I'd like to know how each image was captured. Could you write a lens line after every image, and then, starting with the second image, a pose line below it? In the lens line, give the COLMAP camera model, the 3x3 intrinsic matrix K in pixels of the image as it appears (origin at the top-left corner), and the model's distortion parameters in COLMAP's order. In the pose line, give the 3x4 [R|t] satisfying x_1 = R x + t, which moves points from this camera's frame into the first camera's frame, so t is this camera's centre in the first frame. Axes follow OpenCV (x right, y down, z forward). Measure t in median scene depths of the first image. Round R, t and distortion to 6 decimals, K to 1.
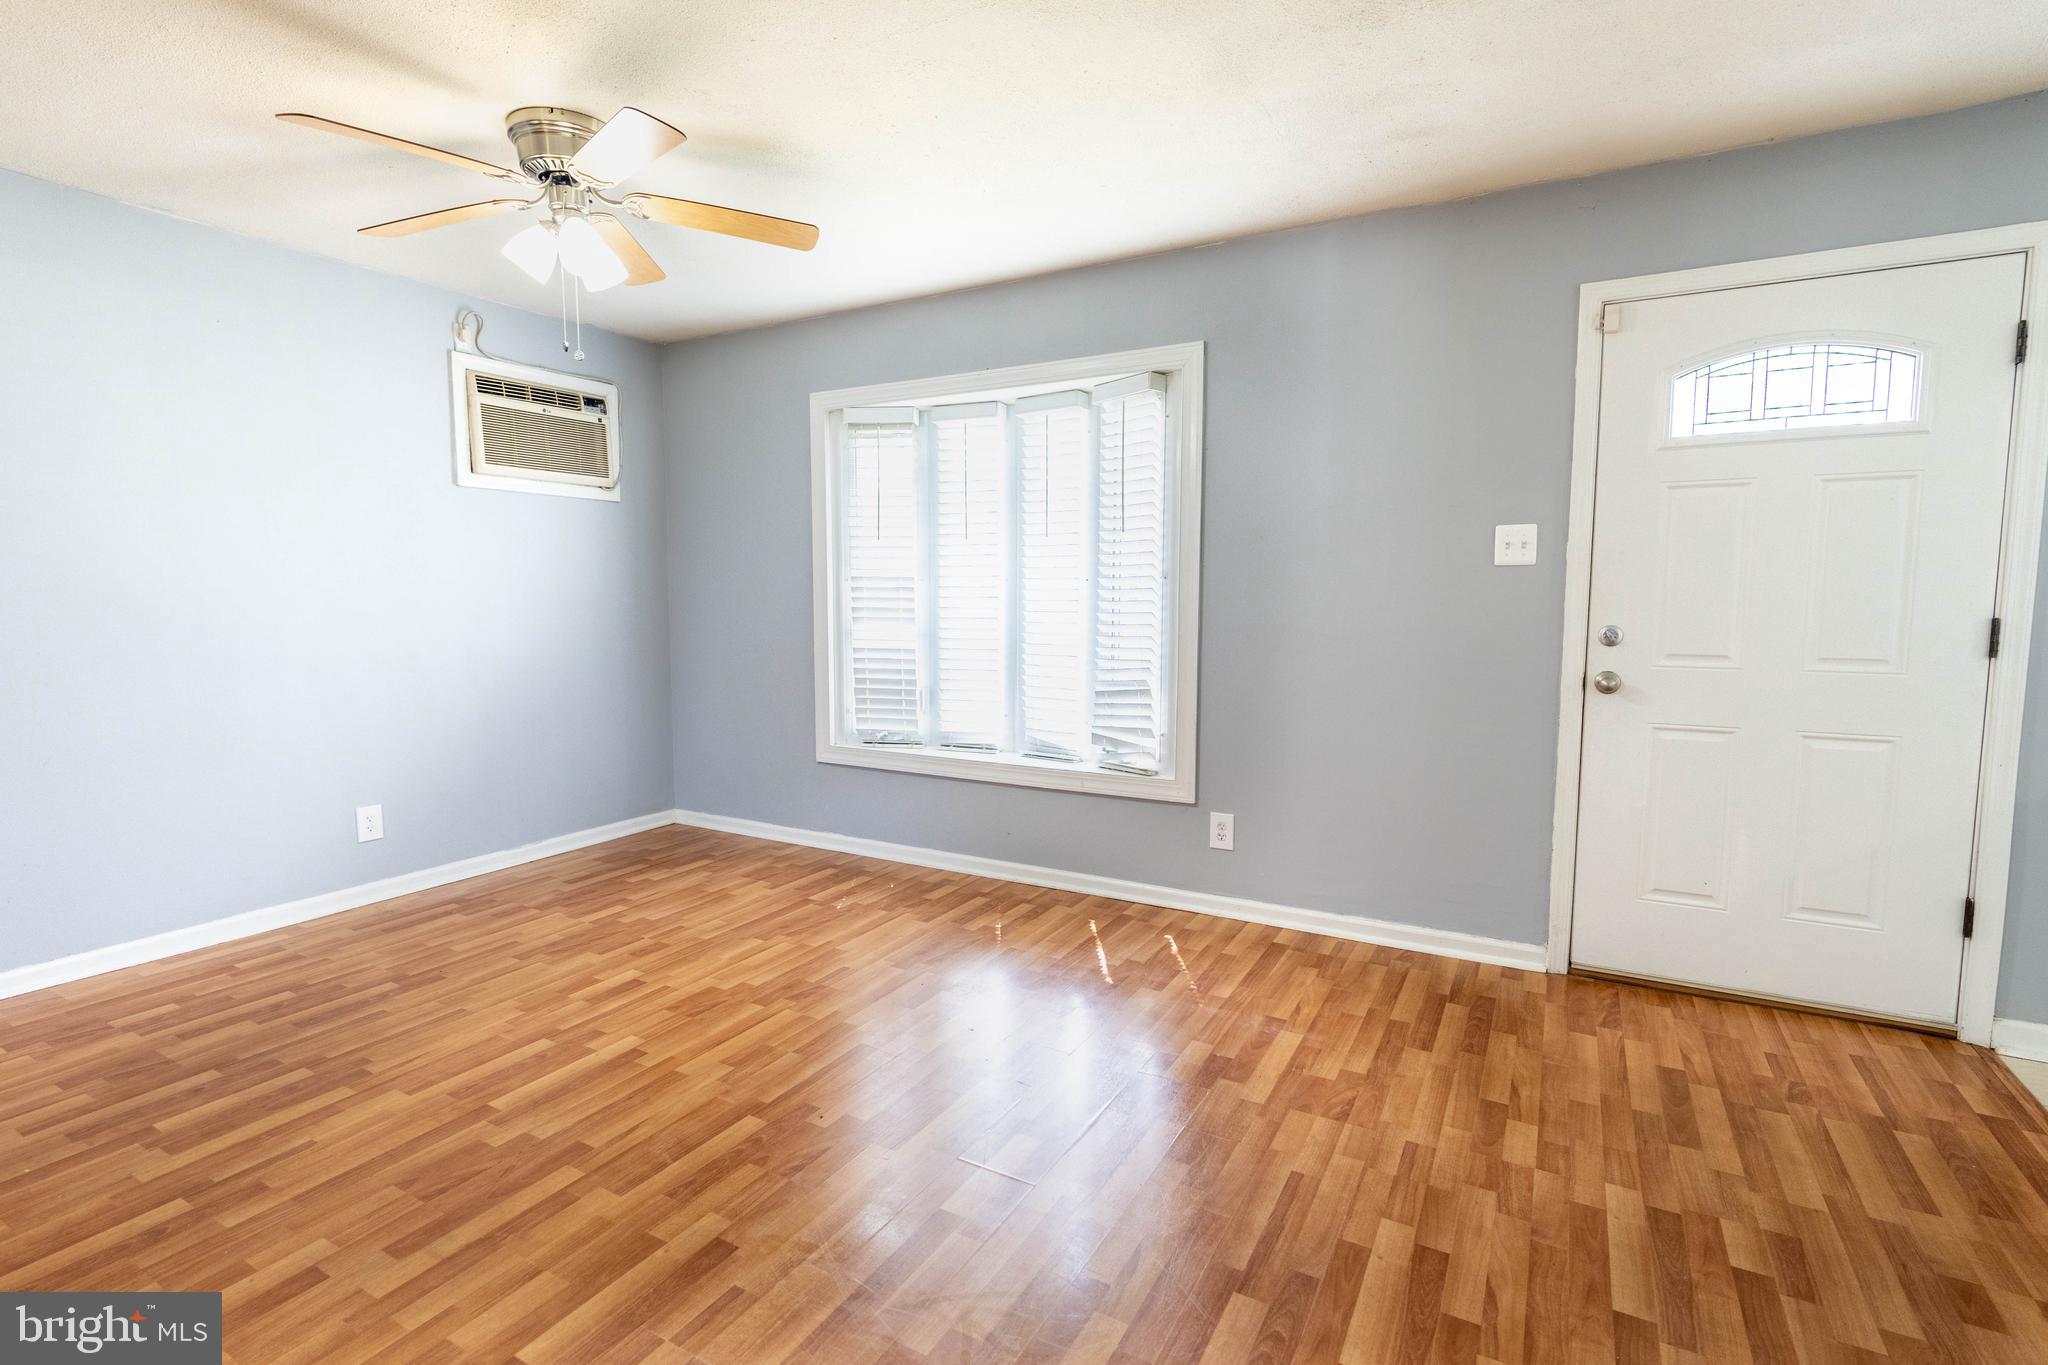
lens RADIAL K [[966.2, 0, 1021.1], [0, 966.2, 677.4], [0, 0, 1]] dist [-0.004961, -0.000776]
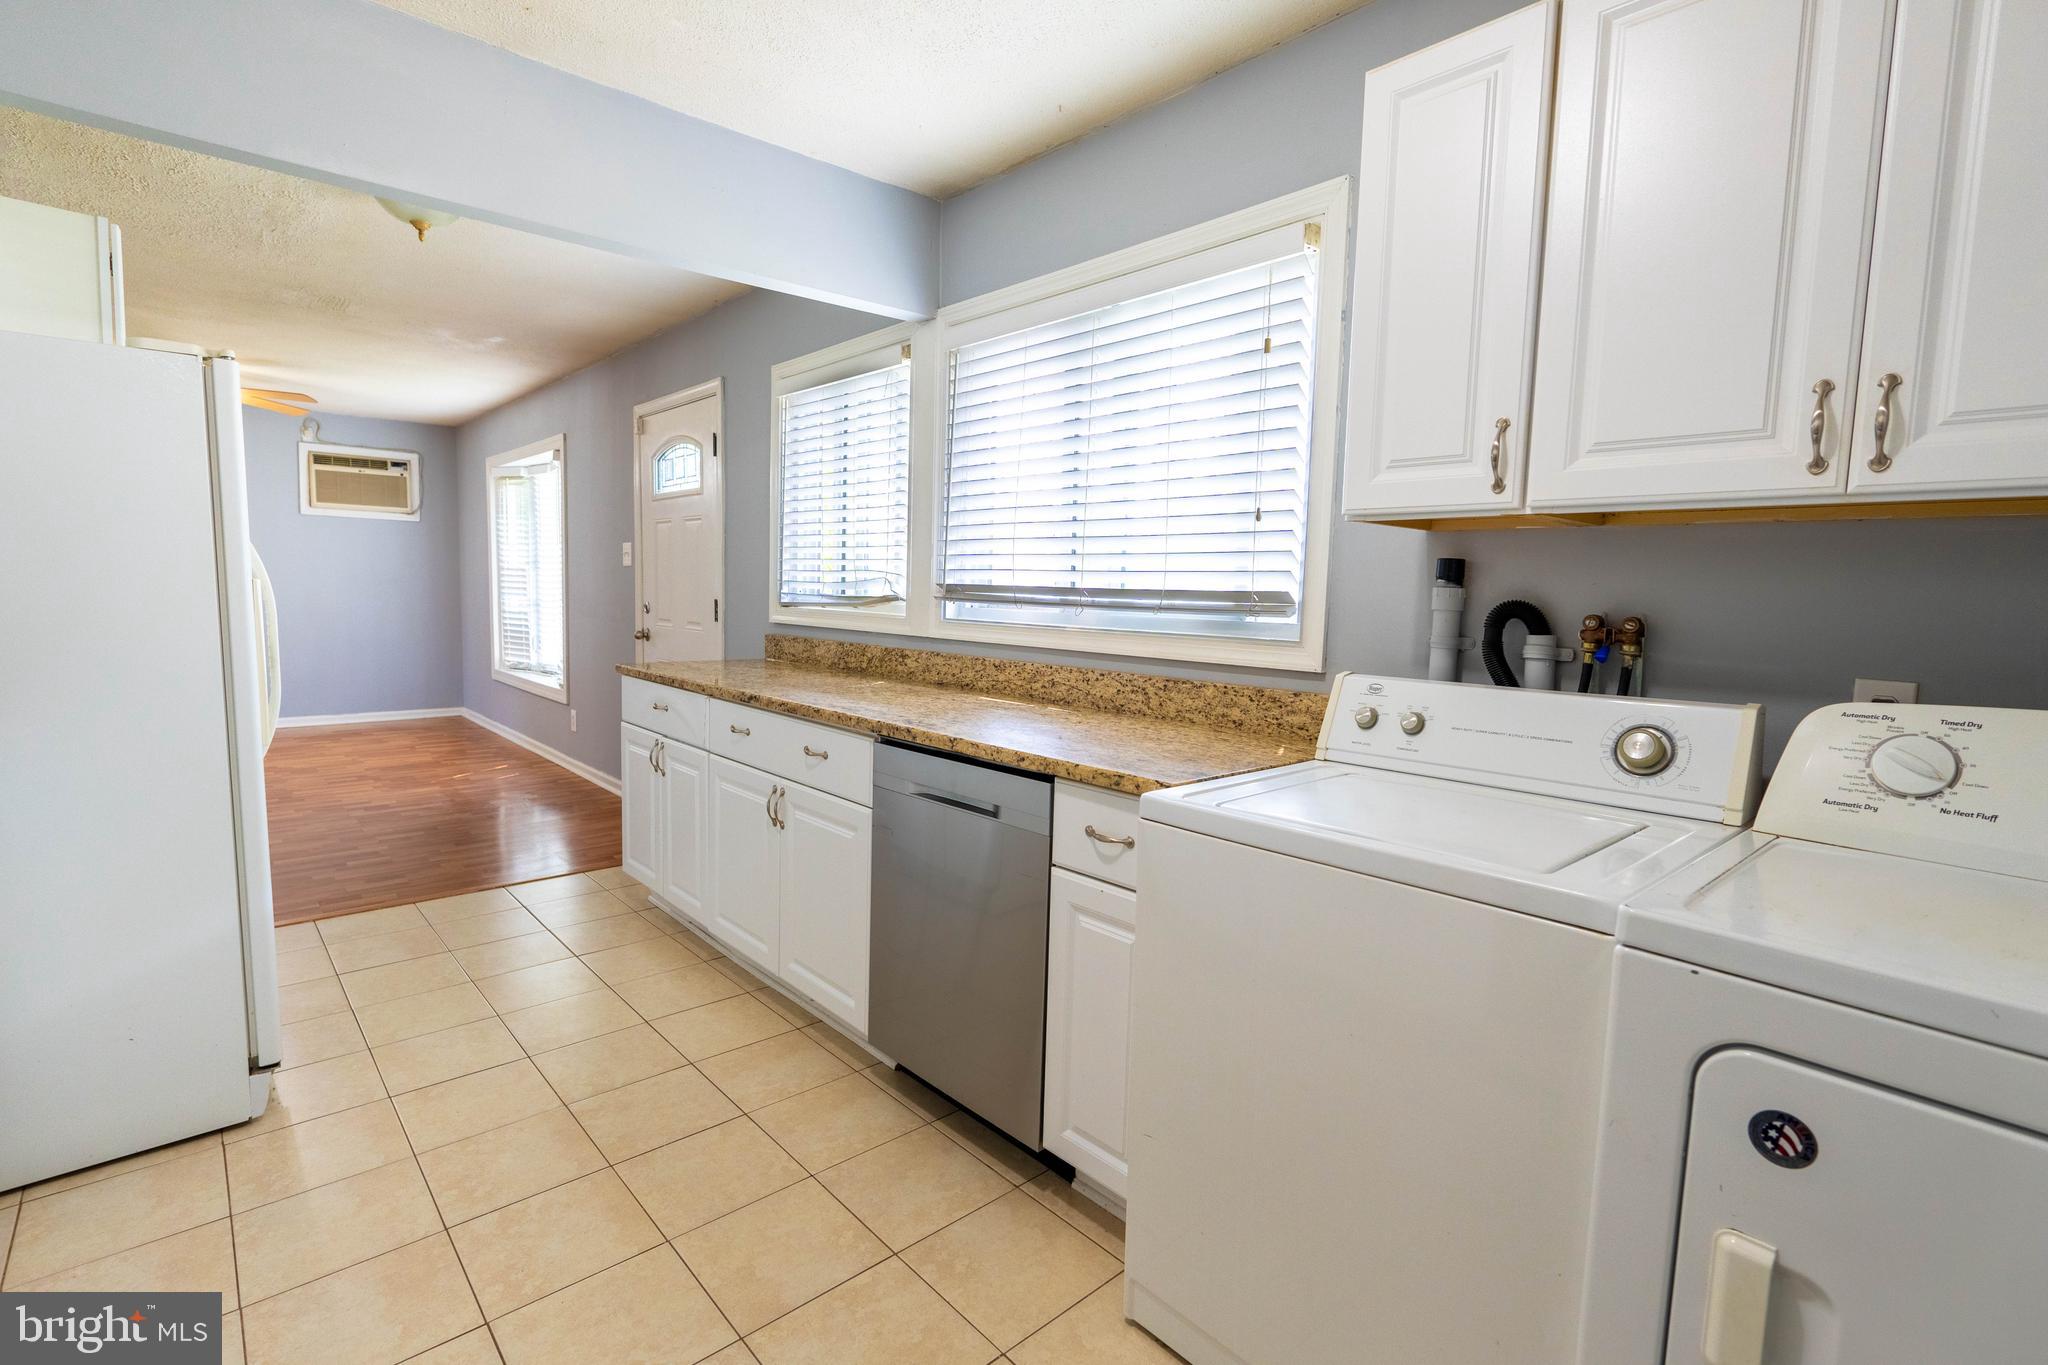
lens RADIAL K [[941.6, 0, 1024.0], [0, 941.6, 682.5], [0, 0, 1]] dist [-0.003889, 0.000115]
pose [[0.950949, 0.057027, -0.304045, 1.388024], [-0.054816, 0.998371, 0.015807, 0.021435], [0.304451, 0.001635, 0.952527, -0.317639]]
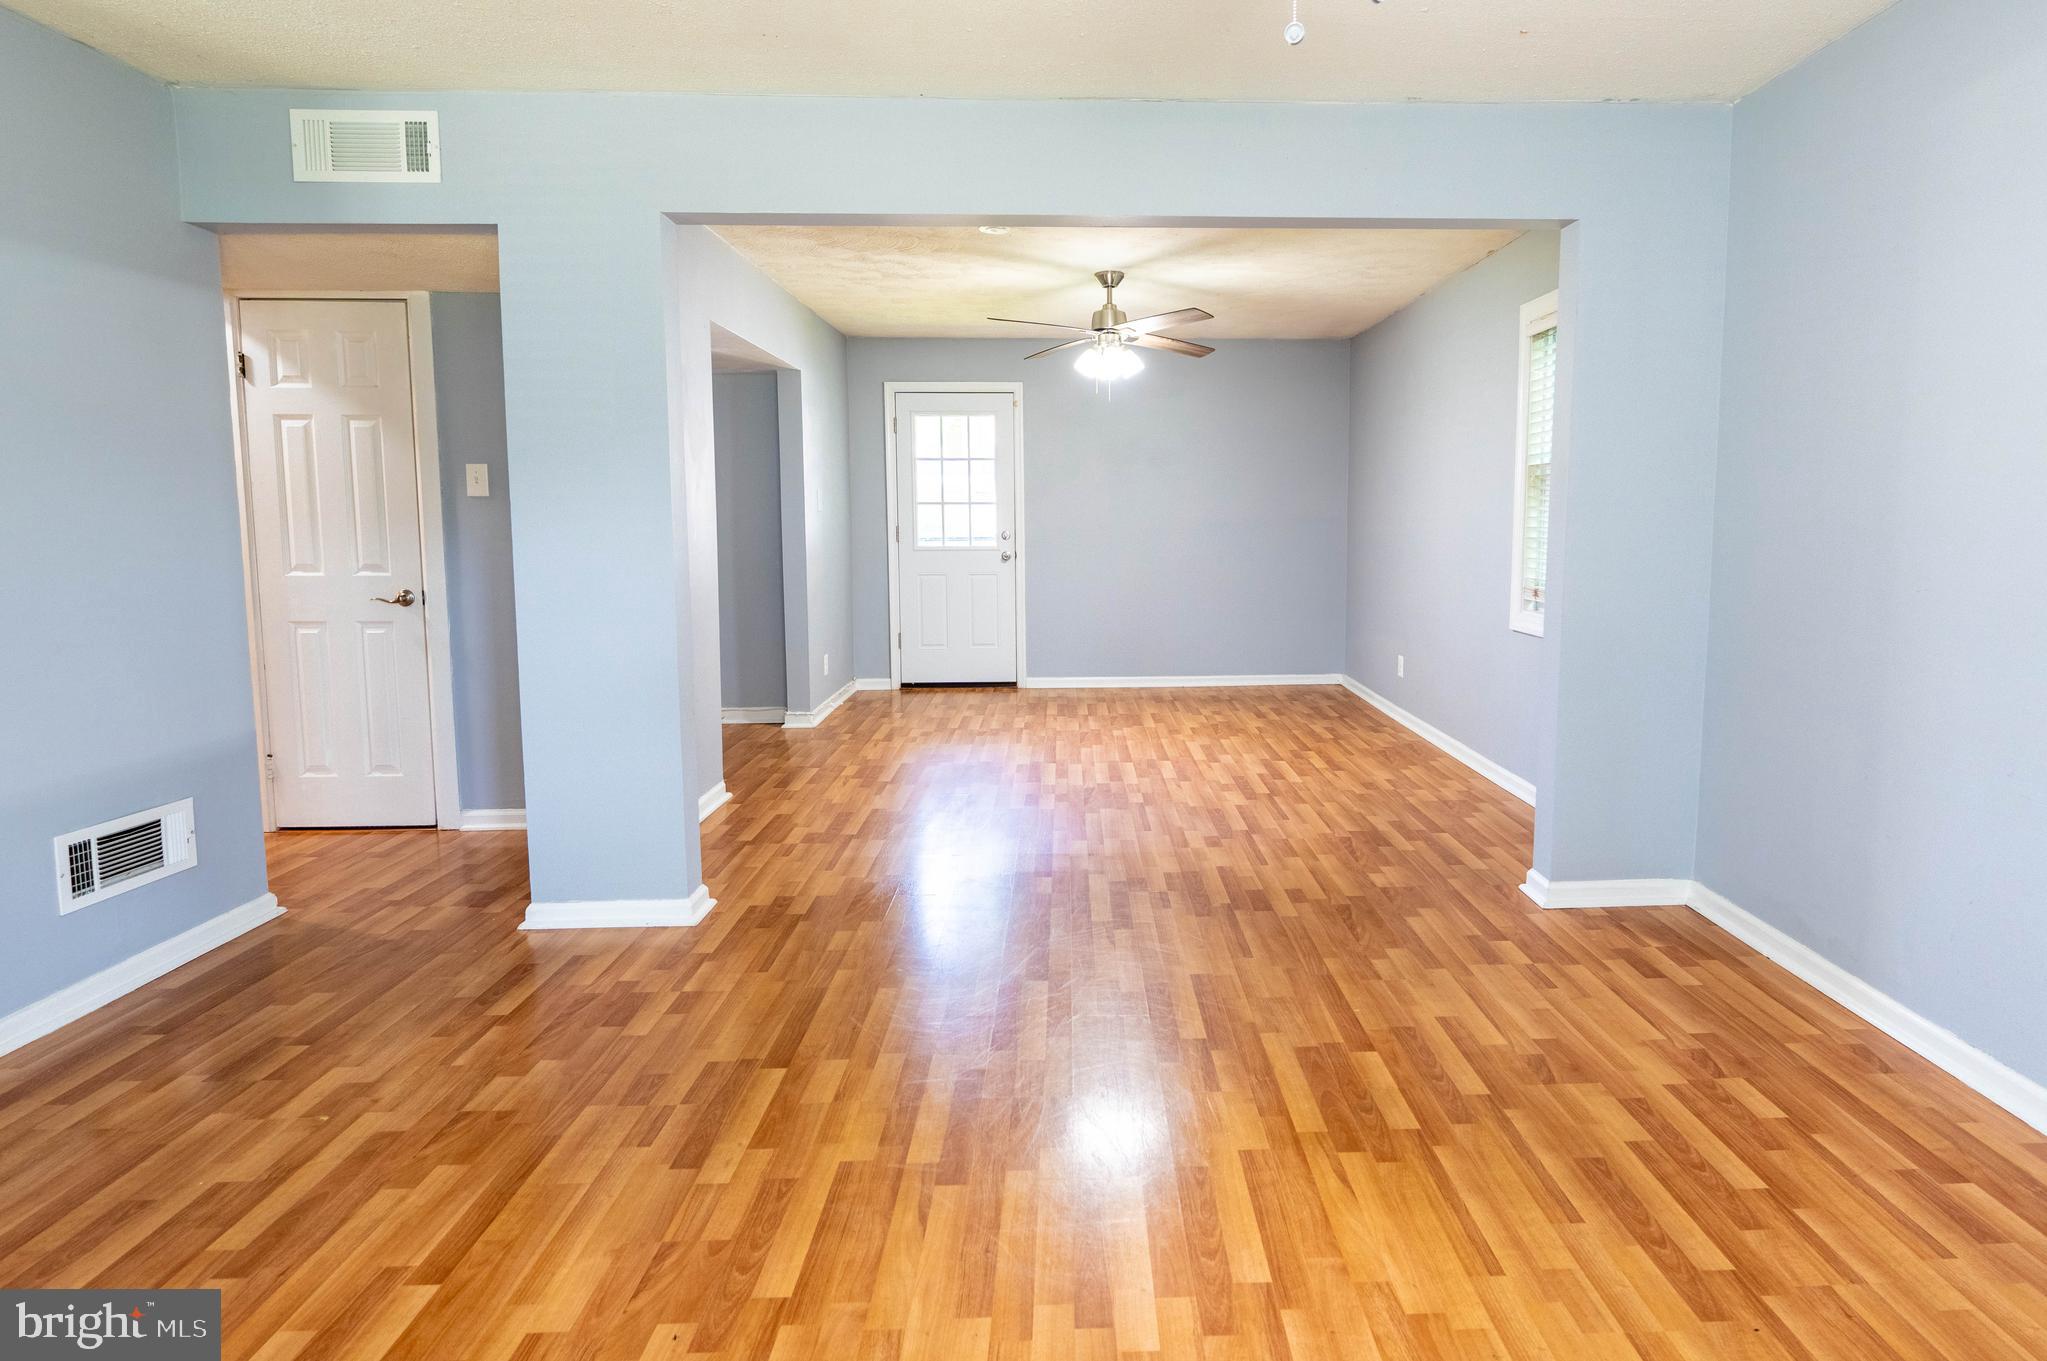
lens RADIAL K [[1034.4, 0, 1113.3], [0, 1034.4, 618.8], [0, 0, 1]] dist [-0.002060, -0.000696]
pose [[-0.847349, 0.052407, -0.528444, -0.067780], [-0.046710, 0.983906, 0.172474, -0.092781], [0.528978, 0.170830, -0.831264, 0.980570]]
